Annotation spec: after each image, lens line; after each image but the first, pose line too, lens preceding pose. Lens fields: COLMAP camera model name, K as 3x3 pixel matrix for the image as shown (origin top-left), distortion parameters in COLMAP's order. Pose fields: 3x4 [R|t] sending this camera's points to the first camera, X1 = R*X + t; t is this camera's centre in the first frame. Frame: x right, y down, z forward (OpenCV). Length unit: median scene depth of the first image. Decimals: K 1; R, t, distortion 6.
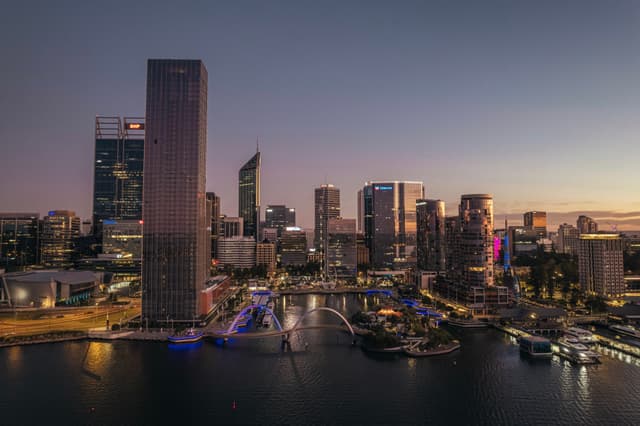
lens RADIAL K [[408.4, 0, 320.9], [0, 408.4, 213.6], [0, 0, 1]] dist [-0.026415, 0.014216]
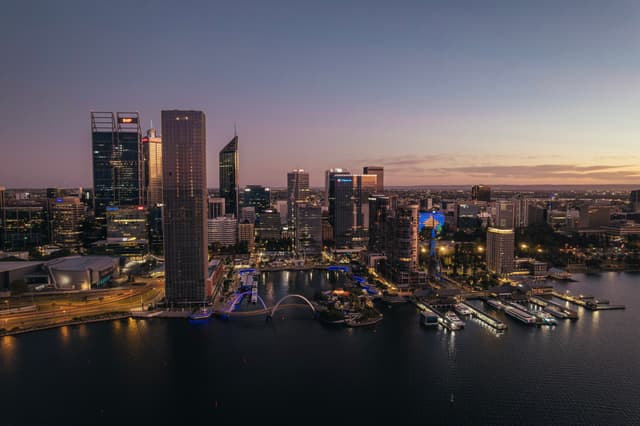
lens RADIAL K [[408.4, 0, 317.8], [0, 408.4, 212.1], [0, 0, 1]] dist [-0.026415, 0.014216]
pose [[0.998174, -0.002478, 0.060357, 0.001359], [-0.004485, 0.993360, 0.114959, -0.123213], [-0.060241, -0.115020, 0.991535, -0.231593]]
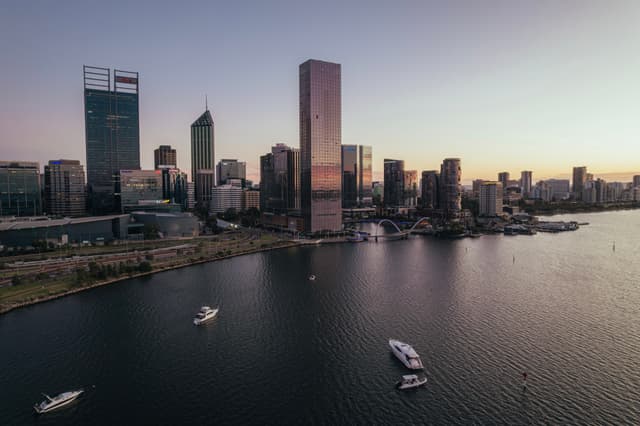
lens RADIAL K [[408.4, 0, 321.0], [0, 408.4, 213.3], [0, 0, 1]] dist [-0.026415, 0.014216]
pose [[0.897581, -0.031568, 0.439718, -0.621102], [-0.016521, 0.994324, 0.105107, 0.009698], [-0.440540, -0.101607, 0.891964, -0.234121]]
